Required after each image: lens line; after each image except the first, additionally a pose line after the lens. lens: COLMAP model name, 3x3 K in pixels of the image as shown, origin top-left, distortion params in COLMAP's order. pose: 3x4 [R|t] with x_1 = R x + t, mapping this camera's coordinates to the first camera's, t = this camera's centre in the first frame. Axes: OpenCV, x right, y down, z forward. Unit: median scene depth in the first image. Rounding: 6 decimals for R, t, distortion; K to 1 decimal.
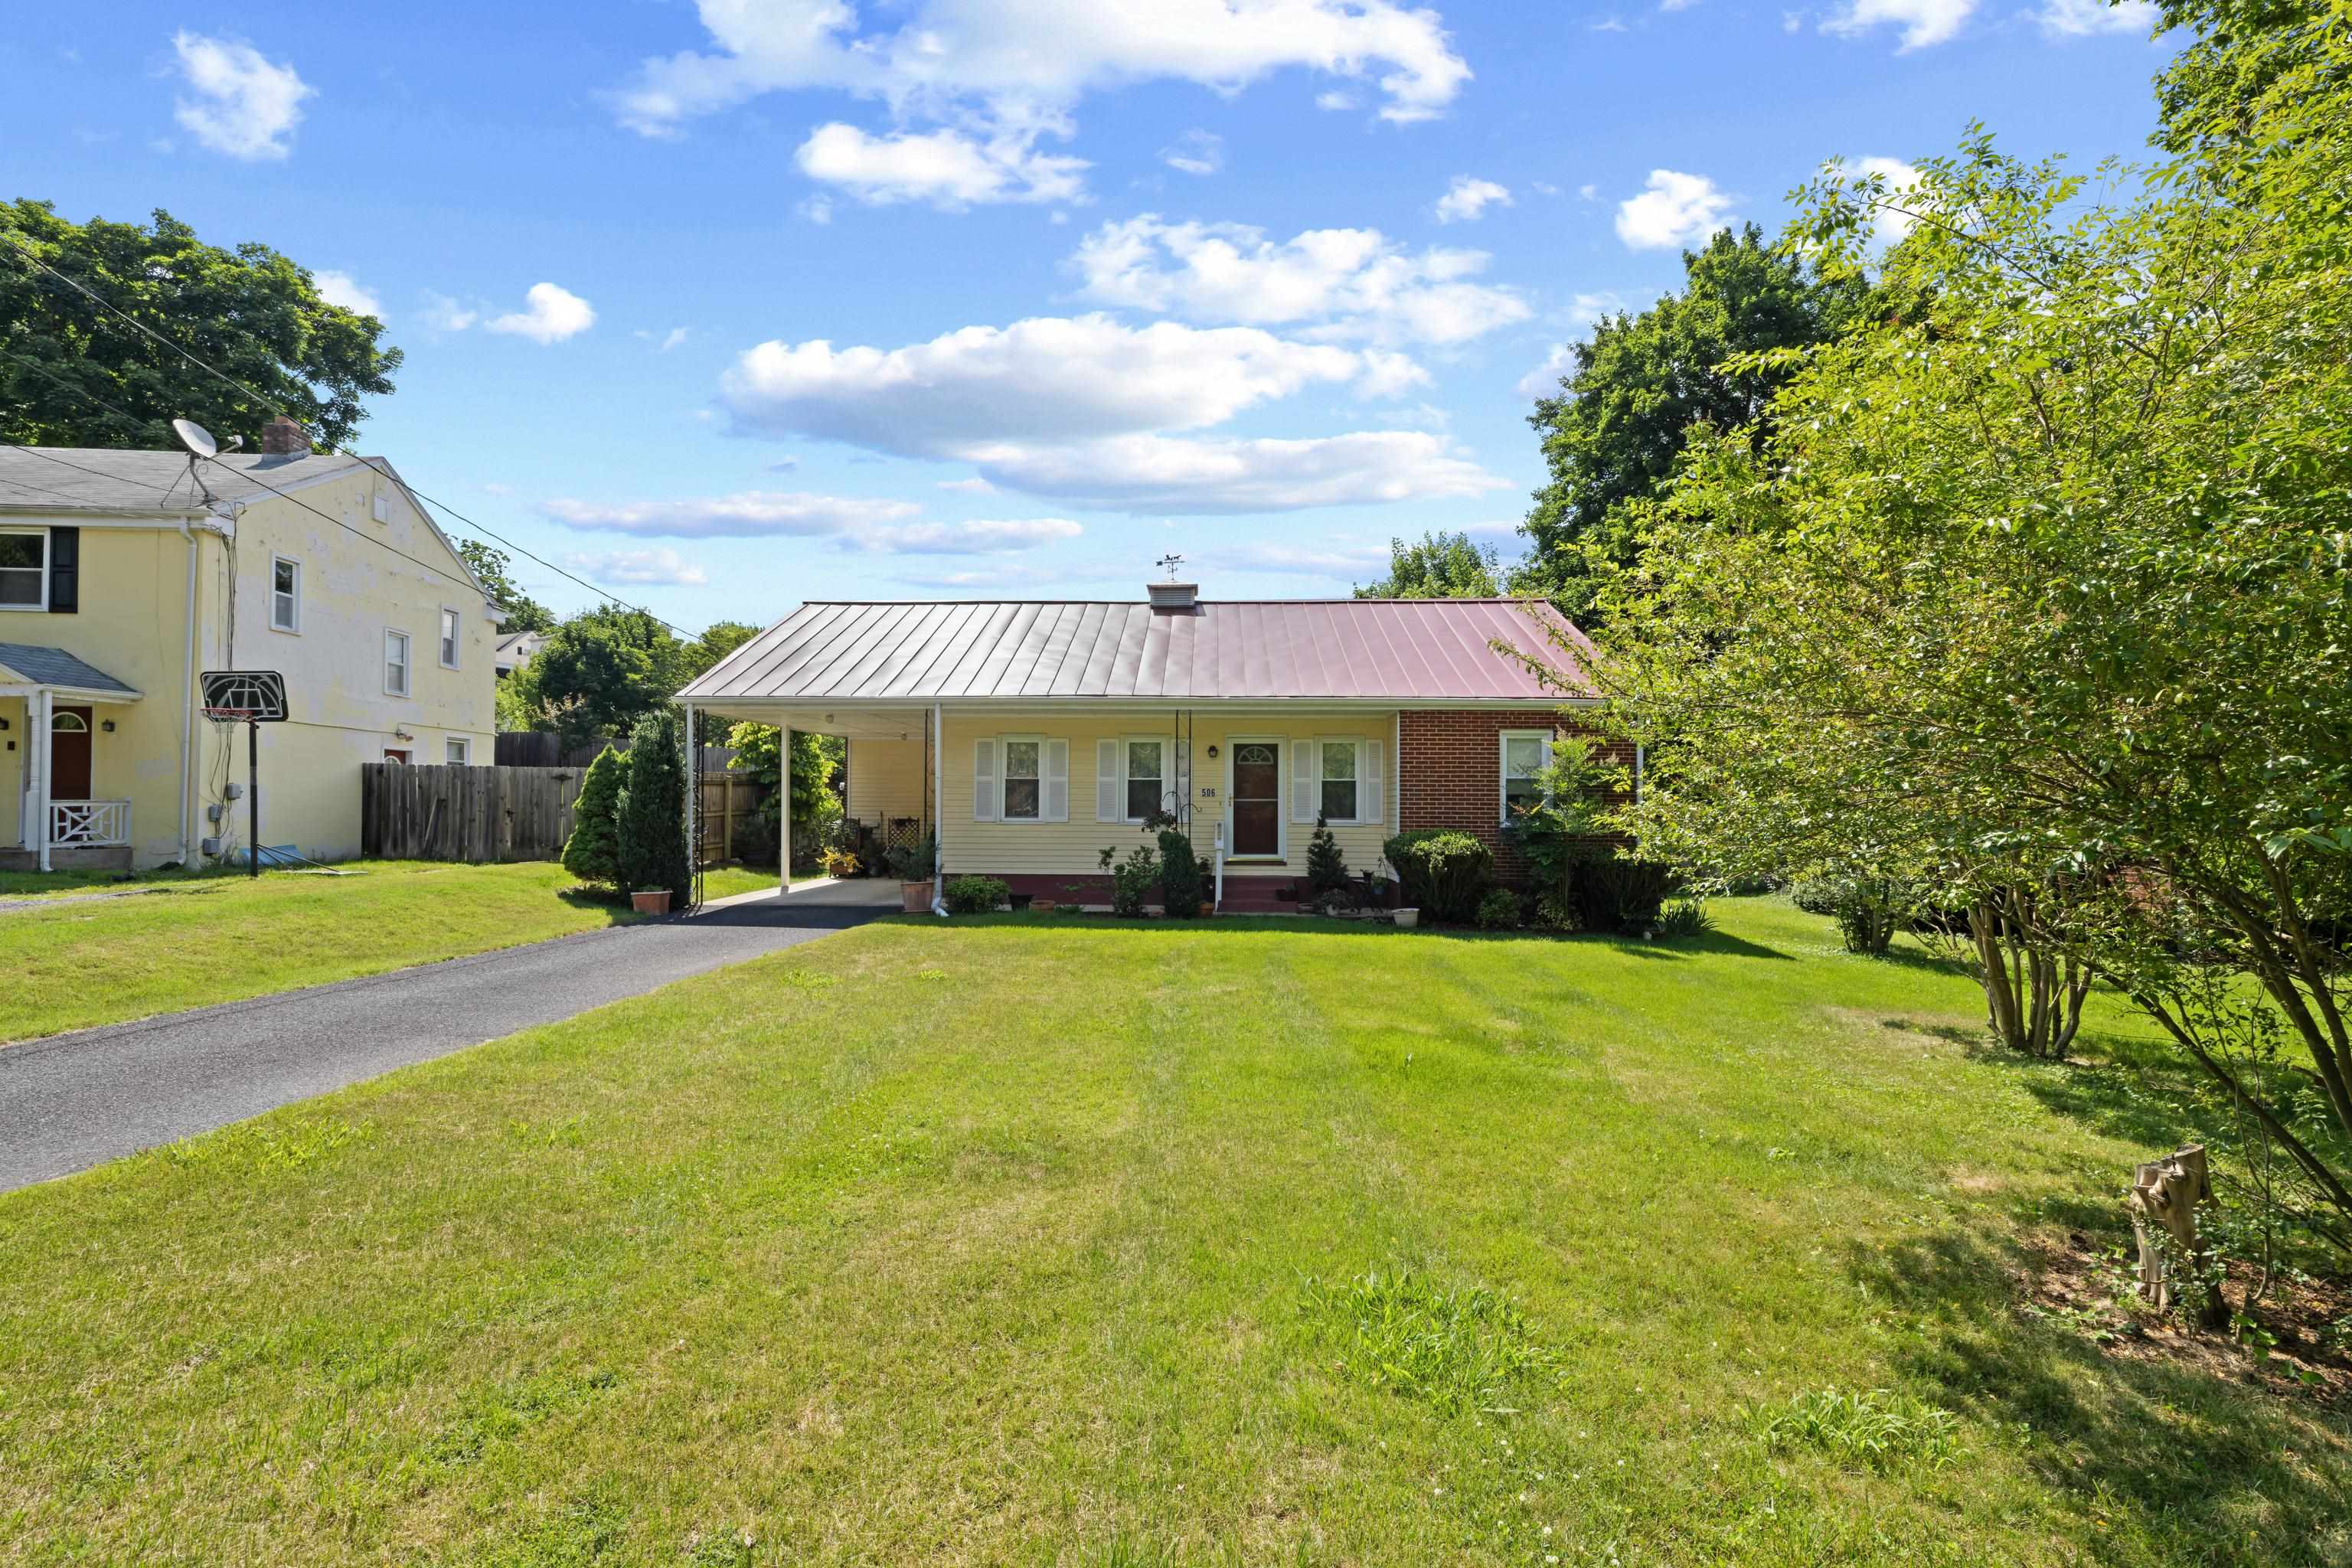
lens RADIAL K [[1008.1, 0, 1176.7], [0, 1008.1, 794.6], [0, 0, 1]] dist [0.000642, -0.000142]
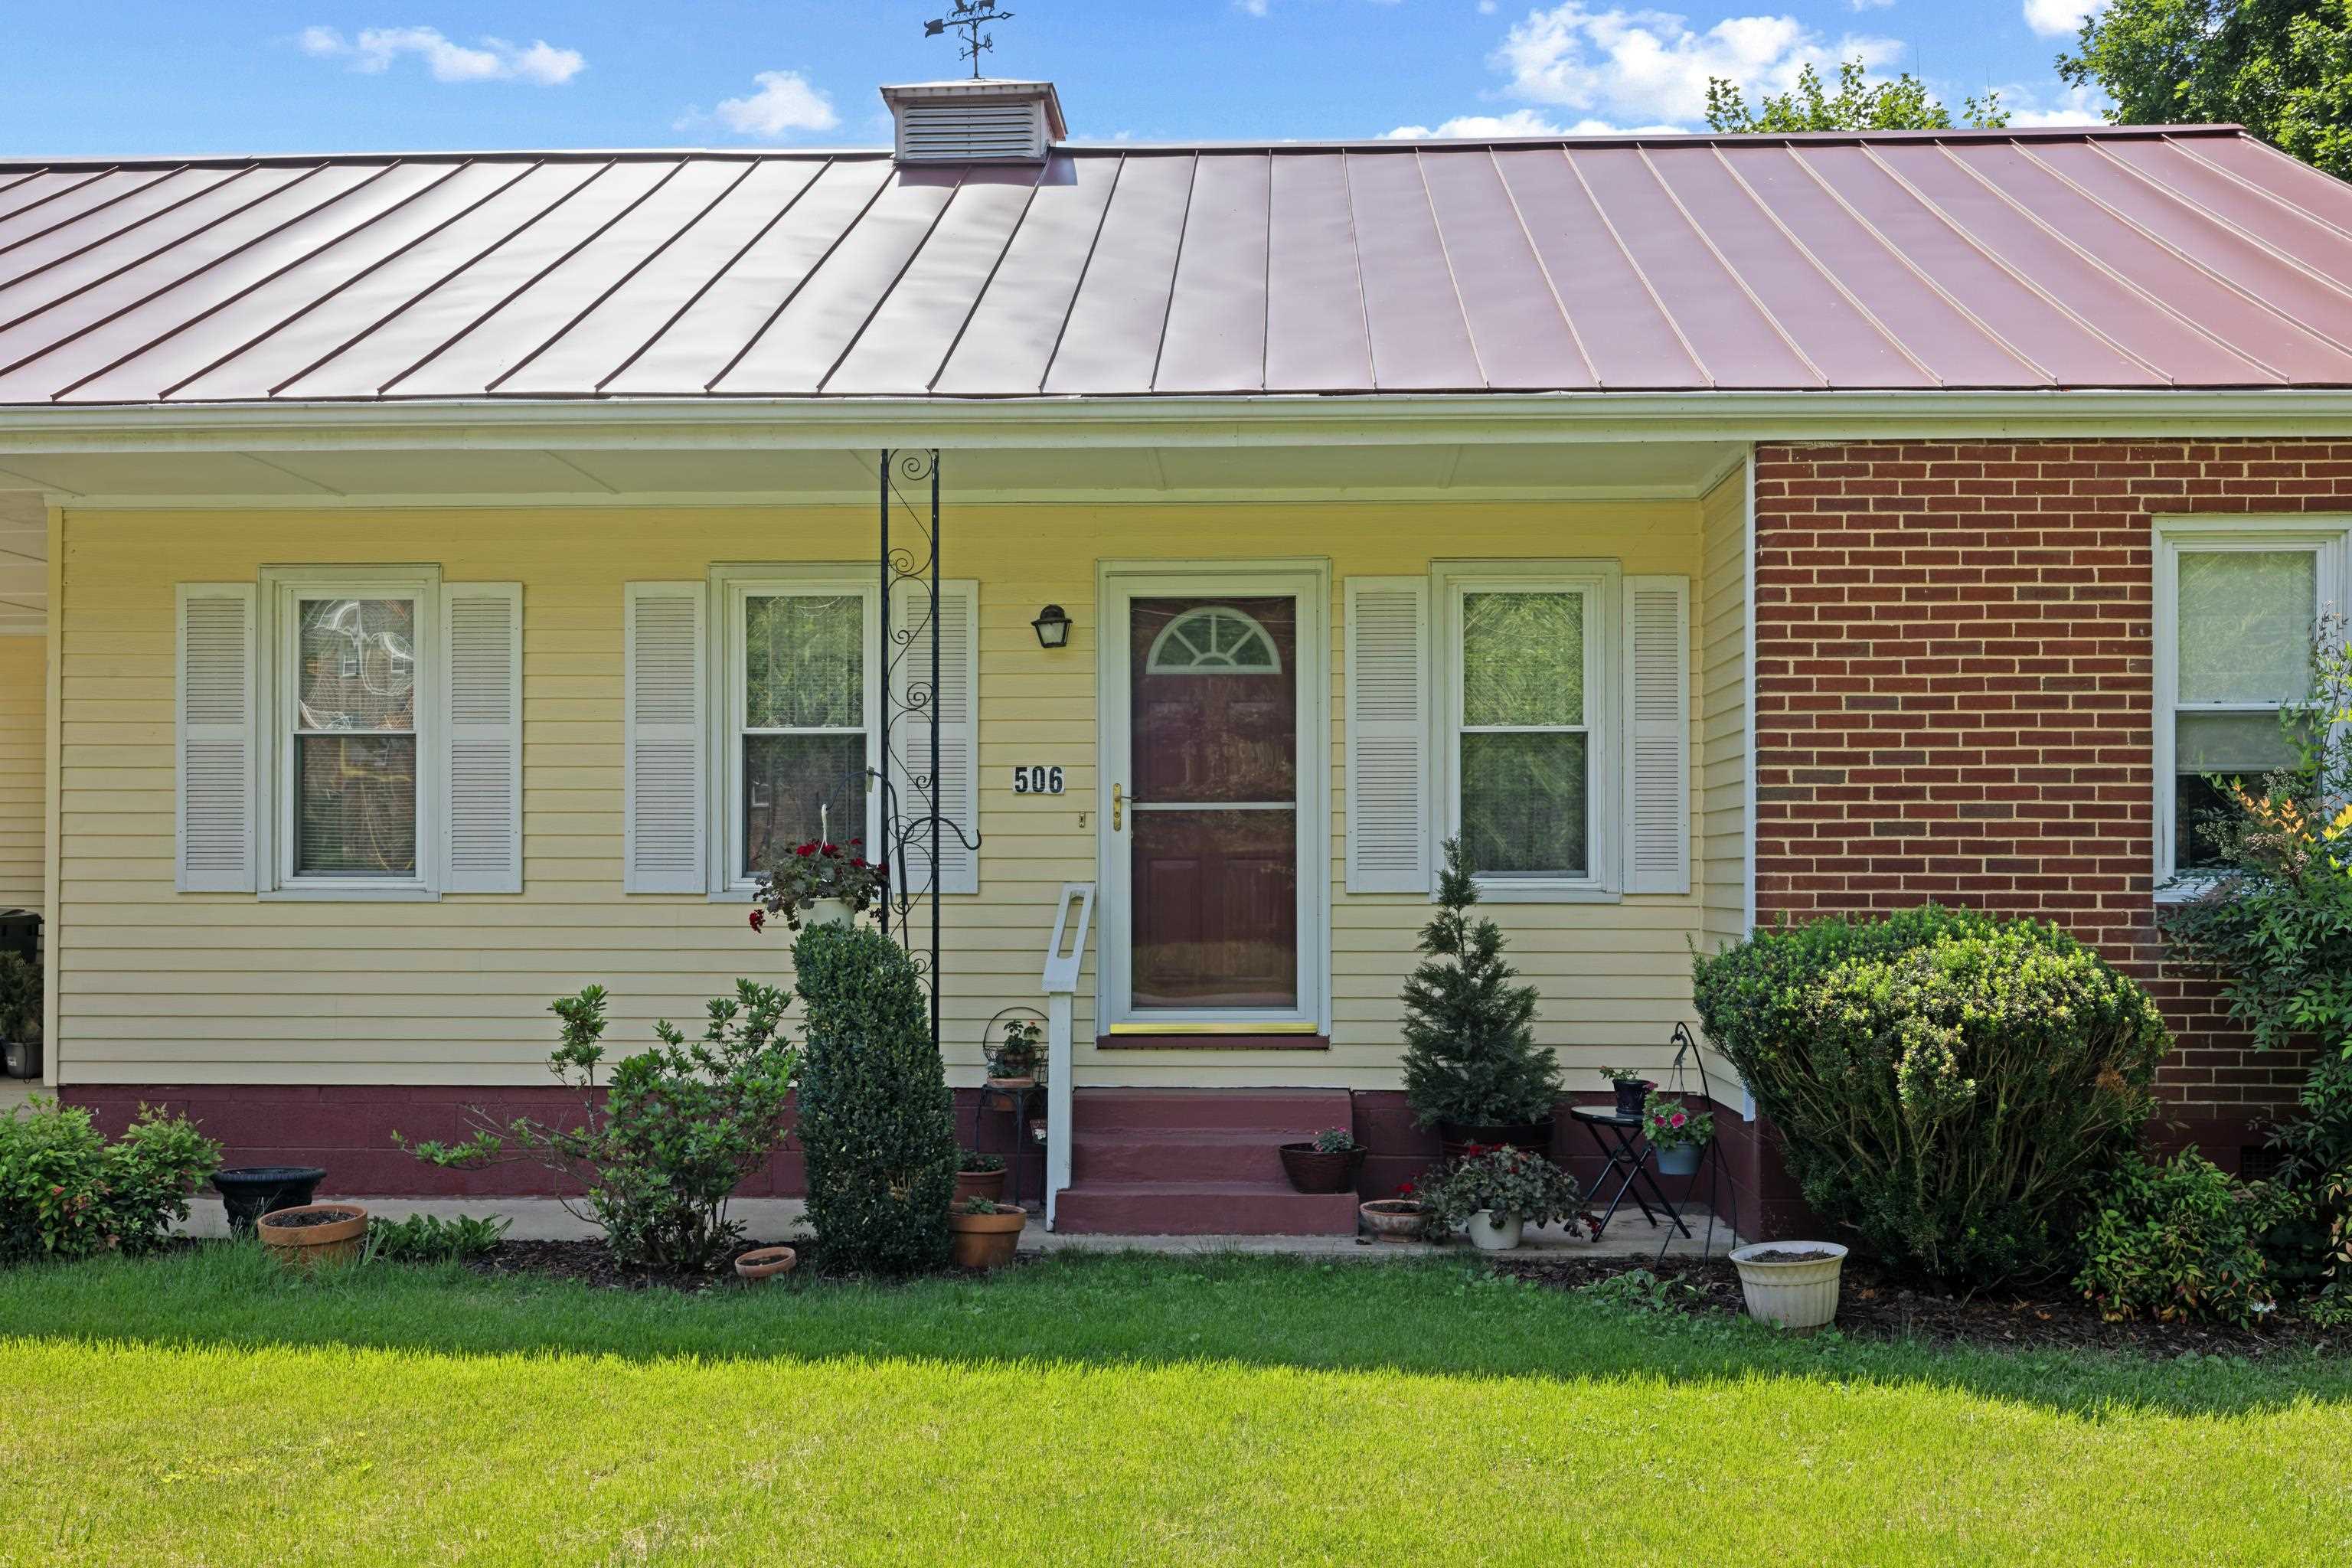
lens RADIAL K [[2320.5, 0, 1177.0], [0, 2320.5, 872.9], [0, 0, 1]] dist [-0.003334, 0.002695]
pose [[0.999920, -0.004999, -0.011642, 0.081414], [0.005167, 0.999883, 0.014401, 0.015205], [0.011569, -0.014460, 0.999829, 0.410933]]
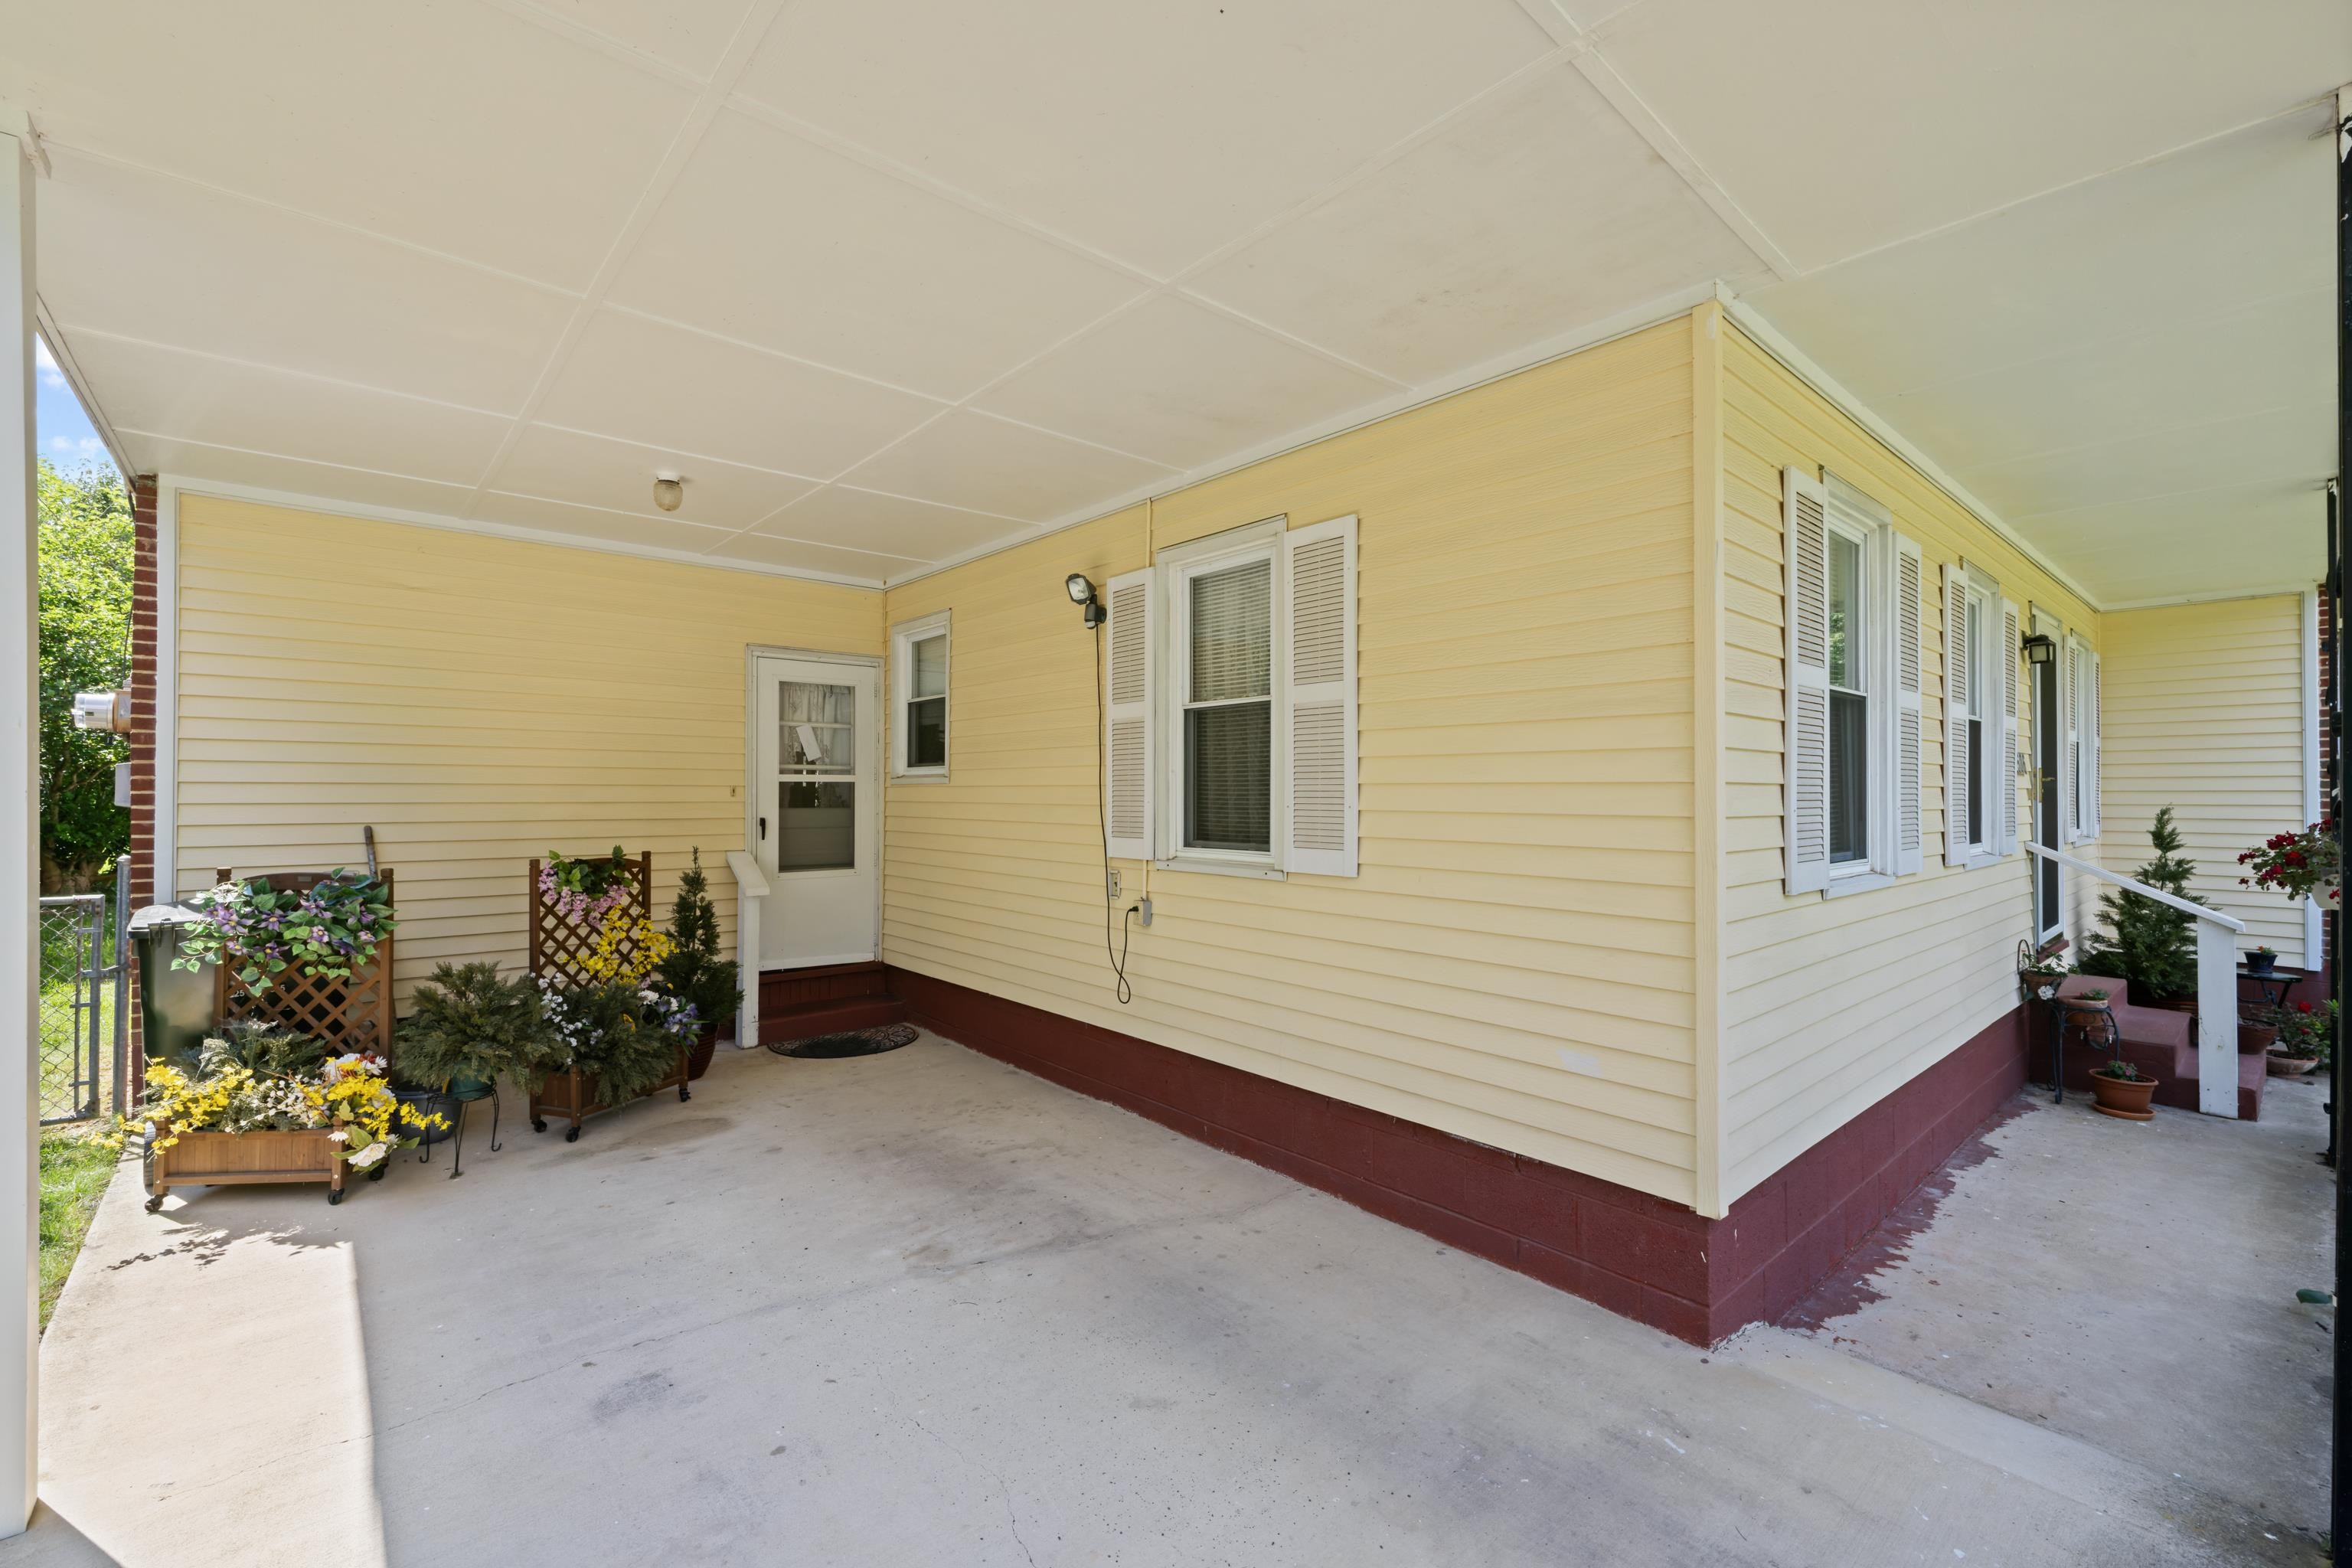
lens RADIAL K [[1005.0, 0, 1177.8], [0, 1005.0, 788.4], [0, 0, 1]] dist [0.002674, 0.000333]
pose [[0.732389, -0.001265, 0.680885, -0.454454], [-0.008010, 0.999913, 0.010474, 0.005706], [-0.680839, -0.013125, 0.732315, 1.017871]]
